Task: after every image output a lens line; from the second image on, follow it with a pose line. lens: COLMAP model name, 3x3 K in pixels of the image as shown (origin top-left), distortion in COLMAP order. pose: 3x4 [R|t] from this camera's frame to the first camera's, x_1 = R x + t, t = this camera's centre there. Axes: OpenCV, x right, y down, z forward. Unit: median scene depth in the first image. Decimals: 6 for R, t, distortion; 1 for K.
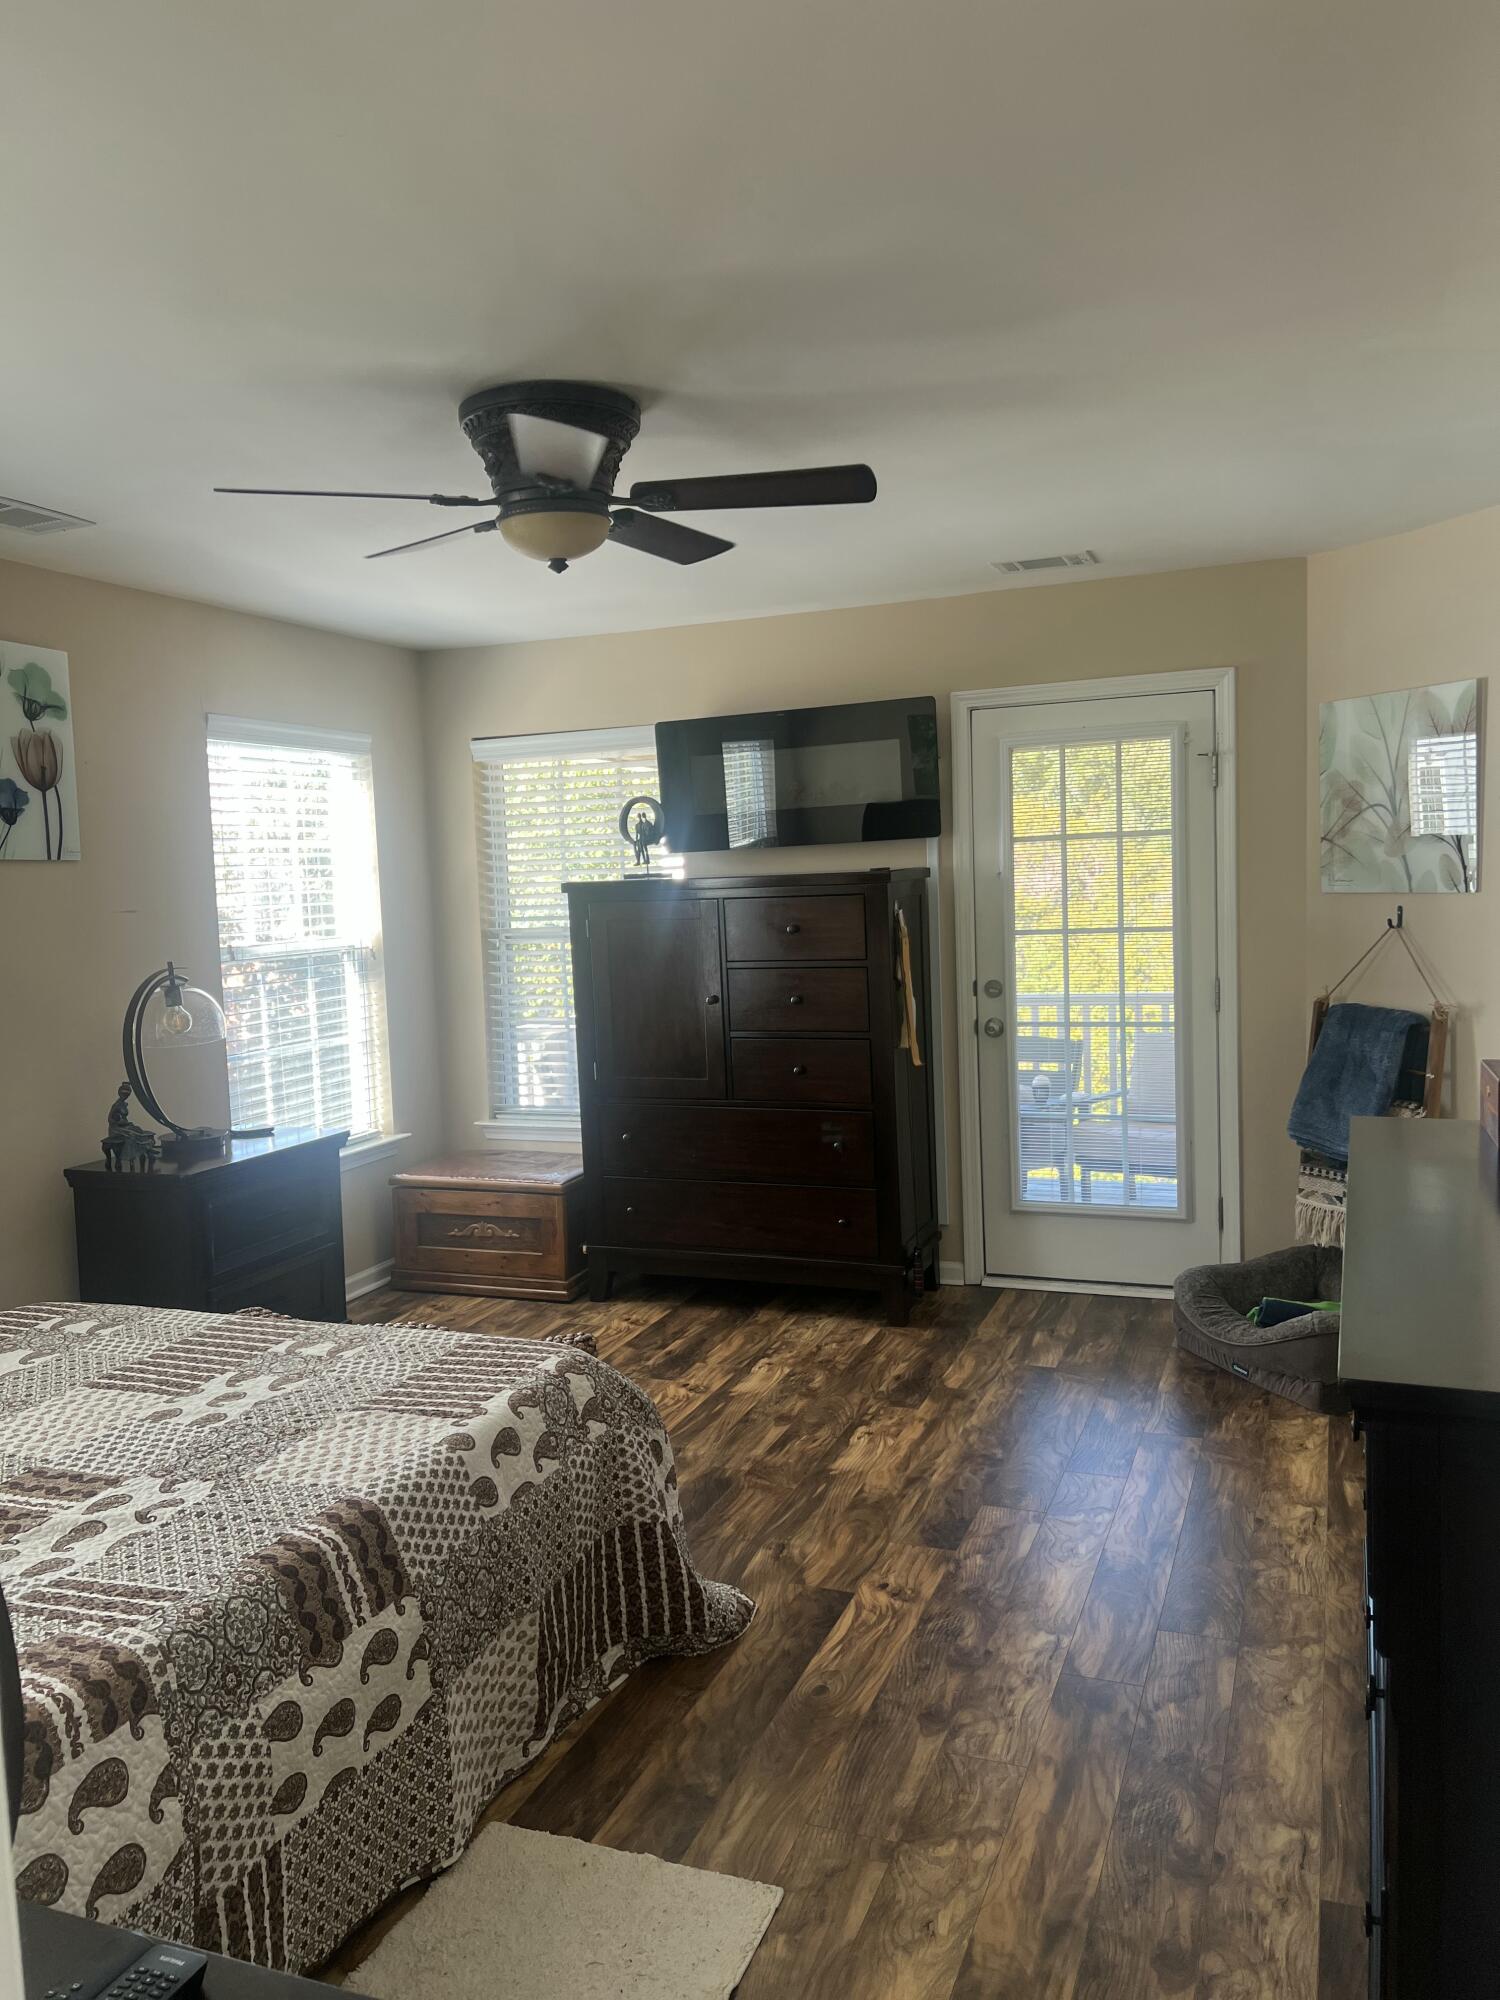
lens RADIAL K [[1507.7, 0, 748.8], [0, 1507.7, 995.8], [0, 0, 1]] dist [0.060577, -0.075506]
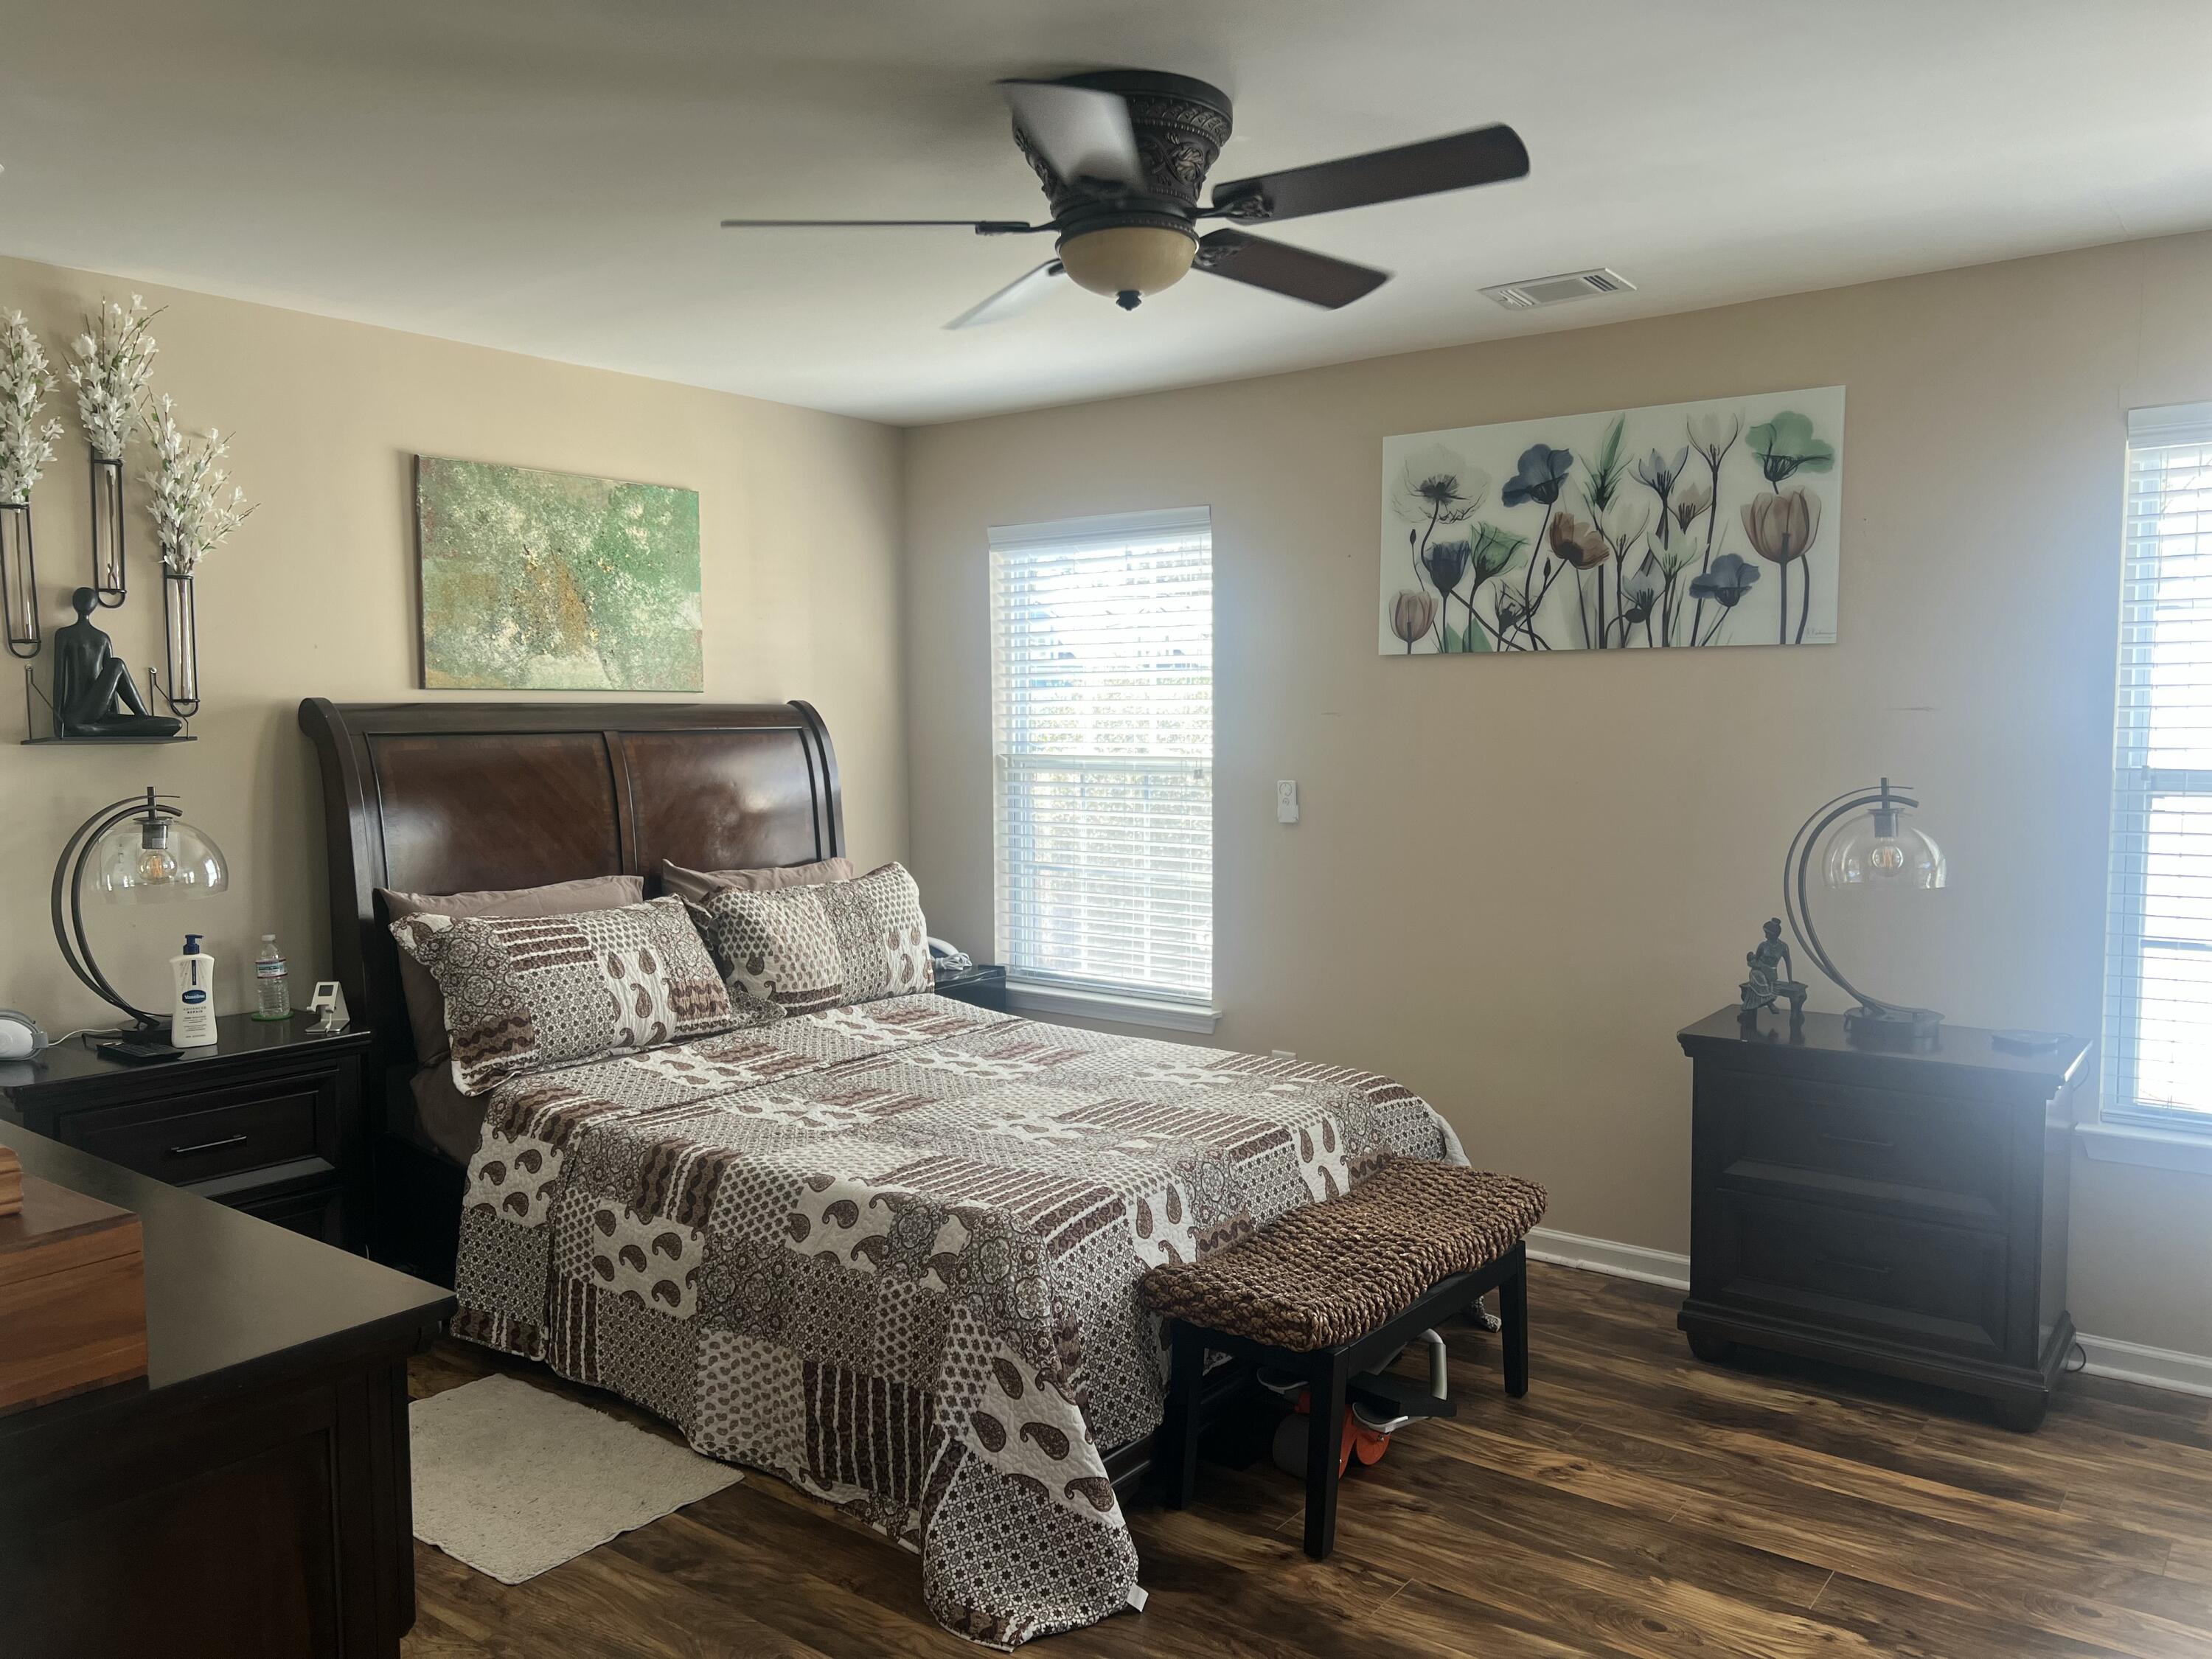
lens RADIAL K [[1667.5, 0, 1117.5], [0, 1667.5, 832.7], [0, 0, 1]] dist [0.060577, -0.075506]
pose [[-0.274319, 0.108990, -0.955442, 0.849533], [-0.058984, 0.989779, 0.129842, -0.132123], [0.959828, 0.091974, -0.265087, 1.399003]]
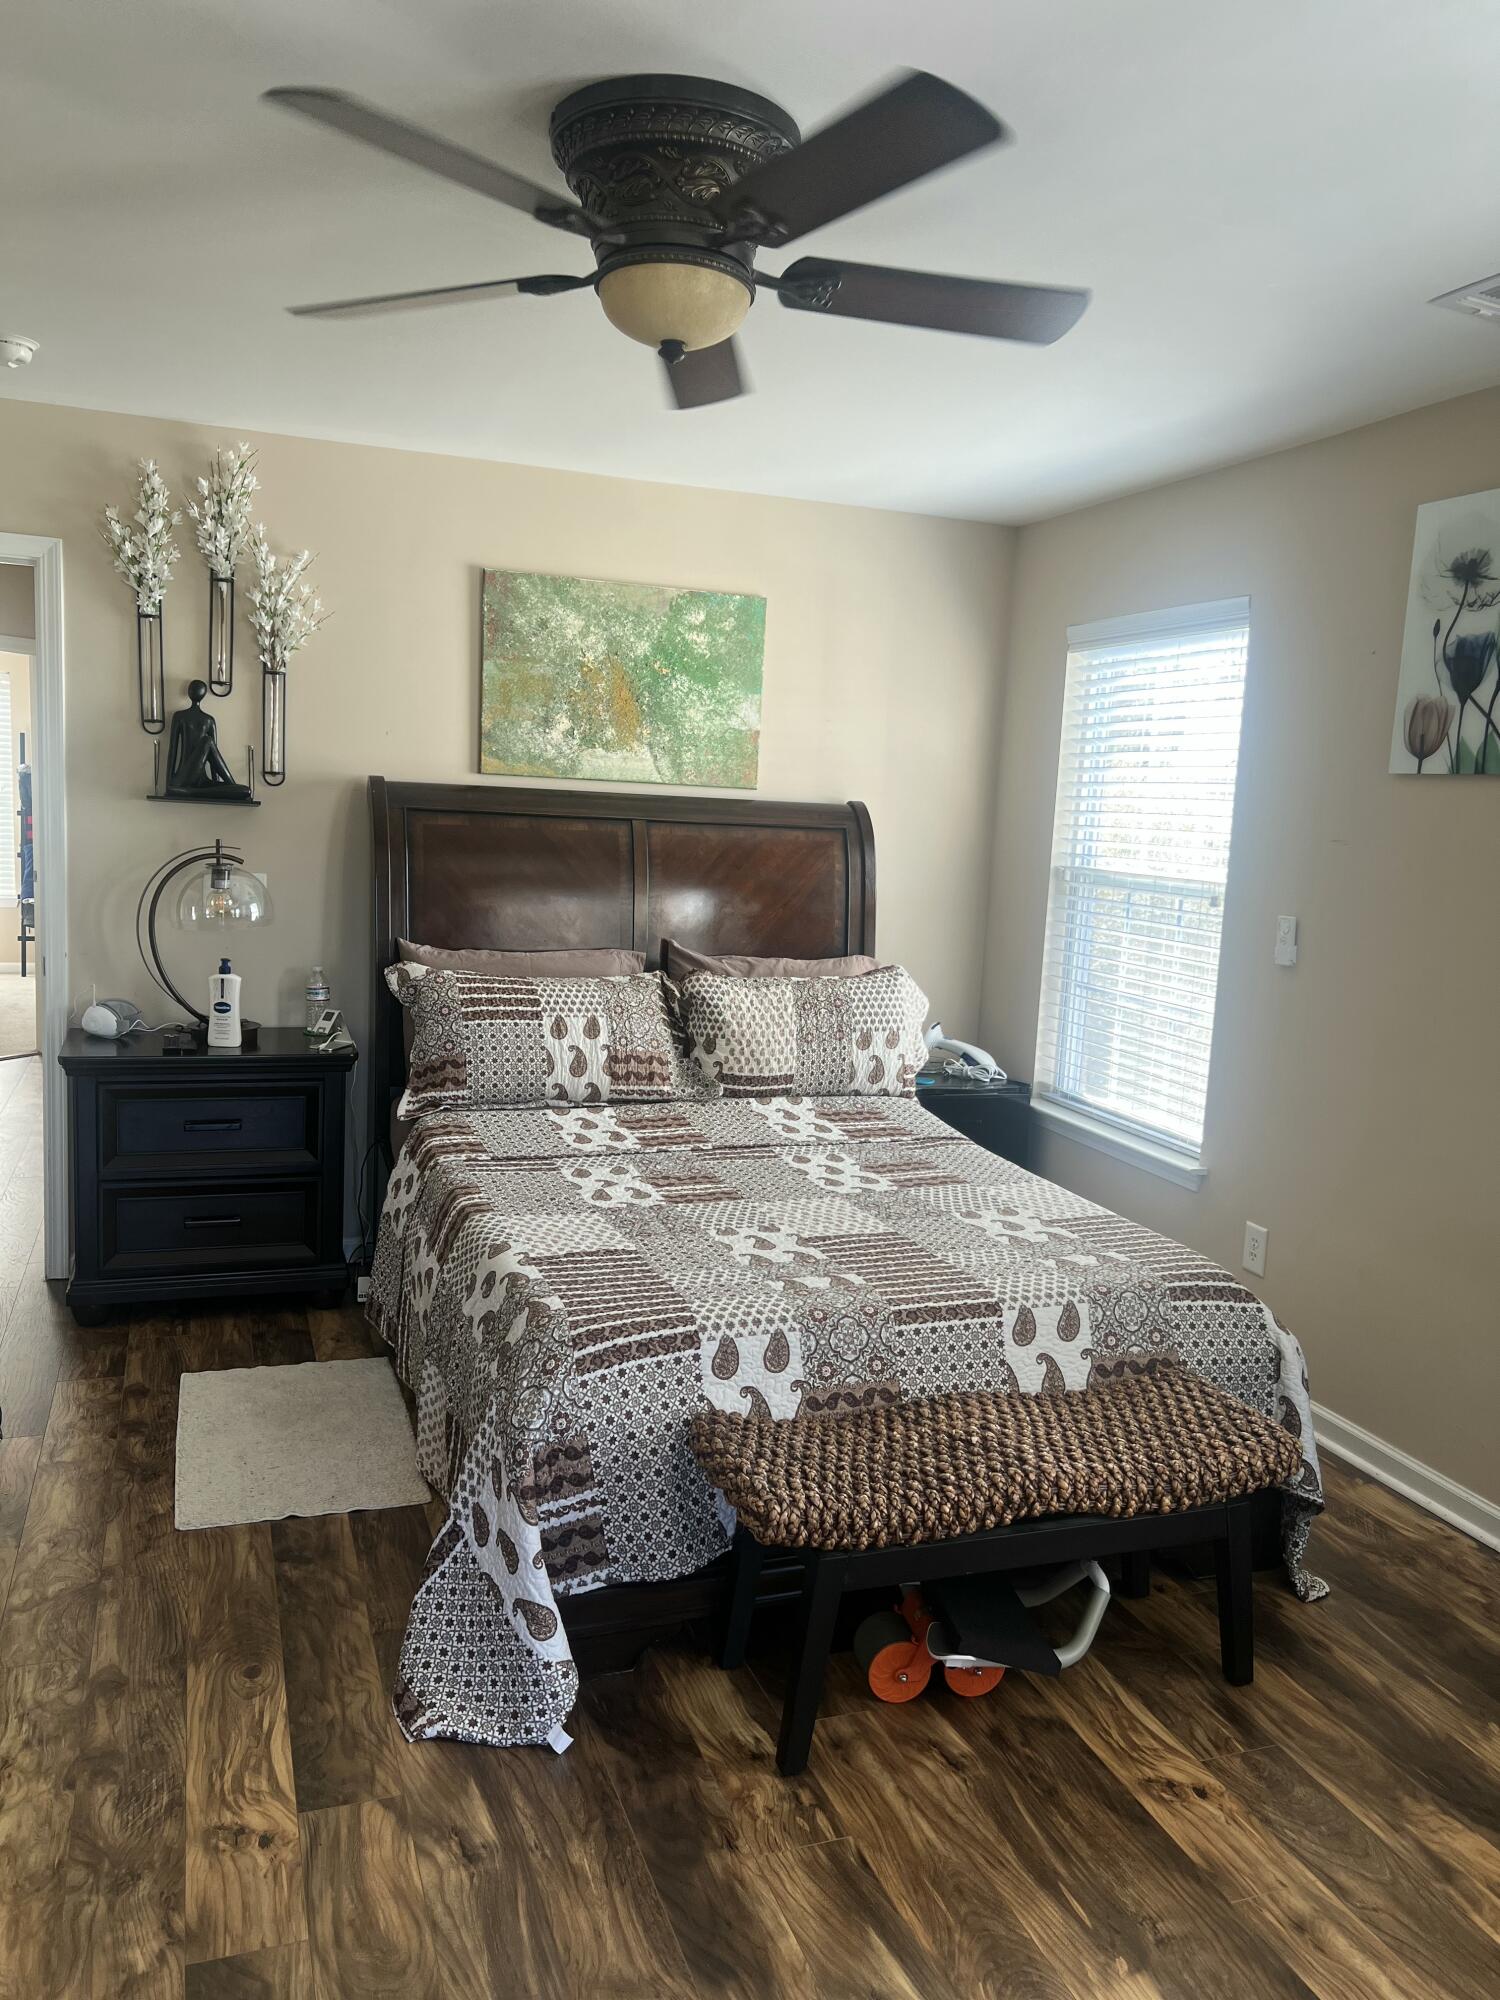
lens RADIAL K [[1507.7, 0, 763.8], [0, 1507.7, 1005.0], [0, 0, 1]] dist [0.060577, -0.075506]
pose [[-0.749186, 0.091337, -0.656032, 0.386076], [-0.071056, 0.973648, 0.216704, -0.156688], [0.658538, 0.208966, -0.722953, 1.803072]]
